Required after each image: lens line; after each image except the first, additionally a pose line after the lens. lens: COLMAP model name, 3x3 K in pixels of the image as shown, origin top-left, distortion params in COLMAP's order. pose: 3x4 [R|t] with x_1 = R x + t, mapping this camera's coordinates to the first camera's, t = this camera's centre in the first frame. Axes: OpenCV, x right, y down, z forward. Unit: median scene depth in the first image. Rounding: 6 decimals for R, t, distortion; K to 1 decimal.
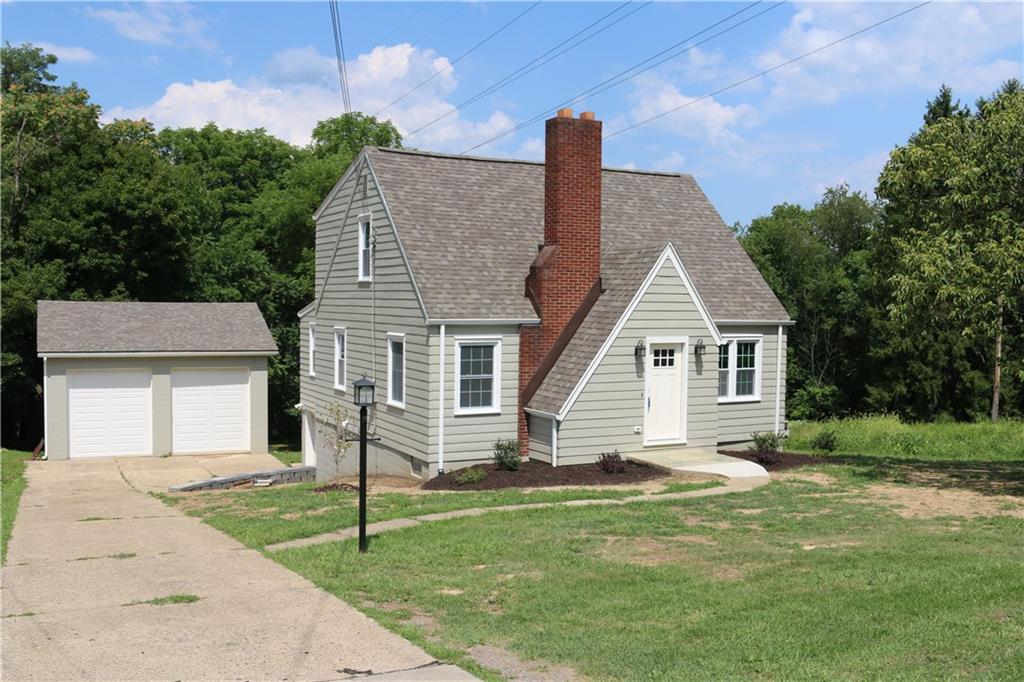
lens RADIAL K [[1075.3, 0, 512.0], [0, 1075.3, 341.0], [0, 0, 1]] dist [-0.012704, 0.006863]
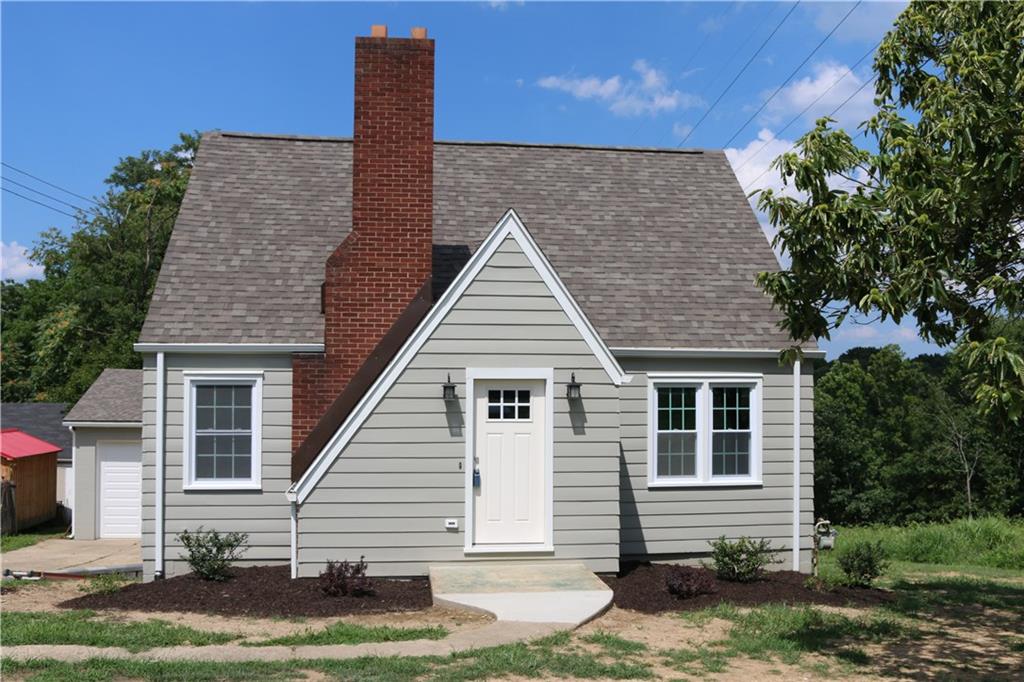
lens RADIAL K [[1005.6, 0, 512.0], [0, 1005.6, 341.0], [0, 0, 1]] dist [-0.075102, 0.002322]
pose [[0.929052, -0.029243, -0.368792, 0.347919], [-0.006900, 0.995328, -0.096306, 0.034223], [0.369885, 0.092018, 0.924510, 0.483694]]
